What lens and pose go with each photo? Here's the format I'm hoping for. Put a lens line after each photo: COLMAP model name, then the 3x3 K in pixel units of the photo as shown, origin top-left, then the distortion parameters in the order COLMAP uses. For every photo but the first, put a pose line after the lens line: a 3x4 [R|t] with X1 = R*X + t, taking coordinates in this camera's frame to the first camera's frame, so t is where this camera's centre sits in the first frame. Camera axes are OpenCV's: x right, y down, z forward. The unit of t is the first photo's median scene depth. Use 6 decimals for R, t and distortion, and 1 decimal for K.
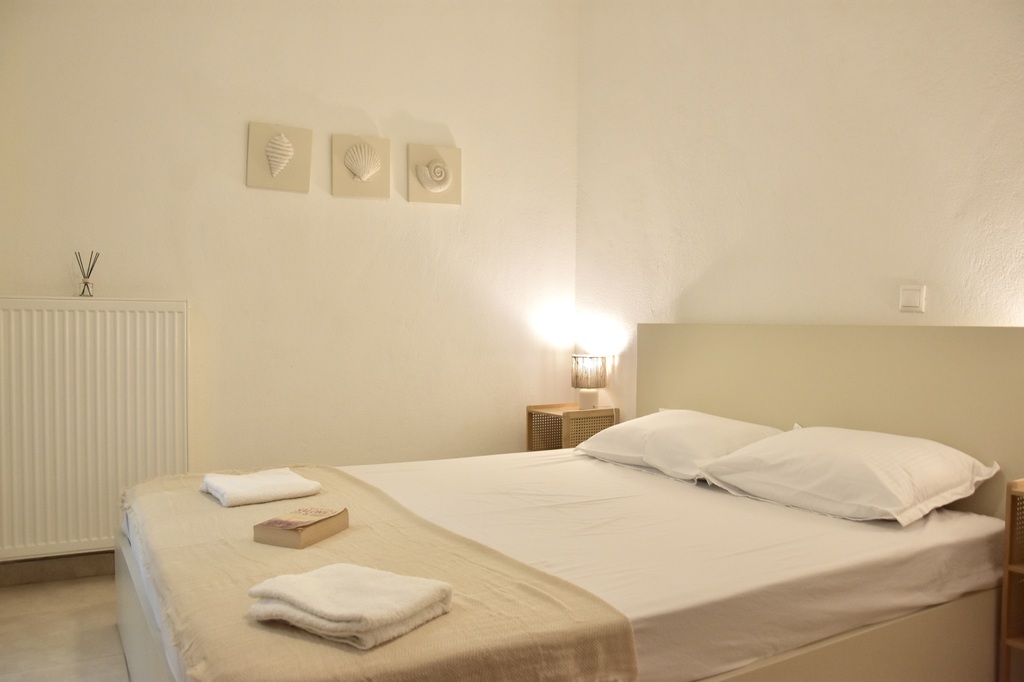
lens RADIAL K [[811.5, 0, 514.1], [0, 811.5, 337.4], [0, 0, 1]] dist [-0.127392, 0.097066]
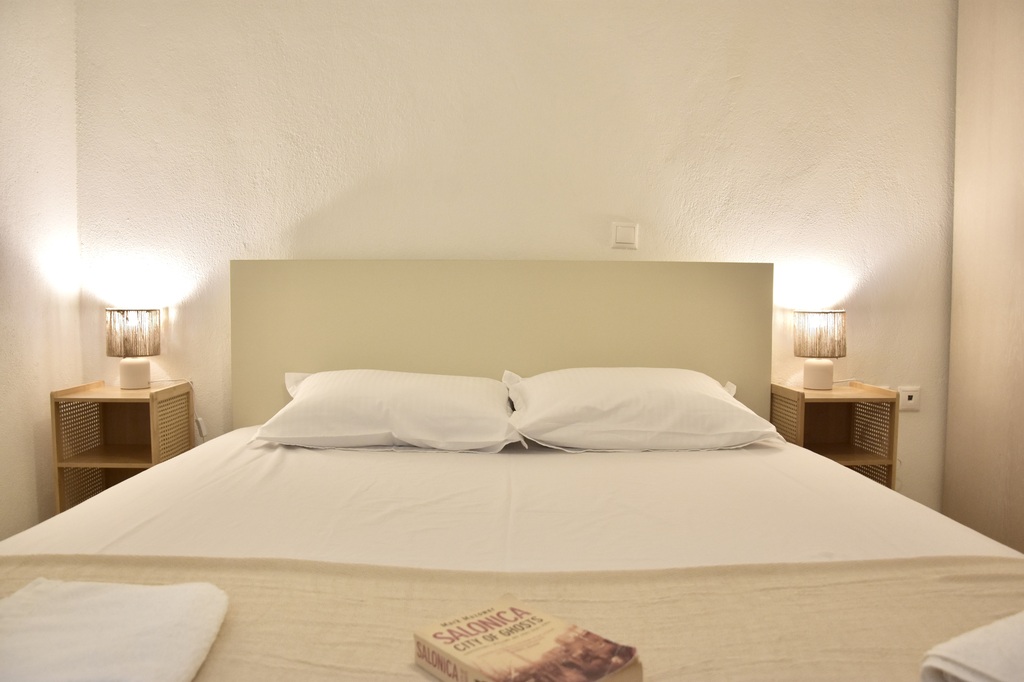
lens RADIAL K [[807.3, 0, 513.6], [0, 807.3, 345.6], [0, 0, 1]] dist [-0.168104, 0.150399]
pose [[0.499974, -0.056615, 0.864188, -0.472894], [0.015402, 0.998284, 0.056489, 0.032244], [-0.865904, -0.014932, 0.499988, 0.604511]]
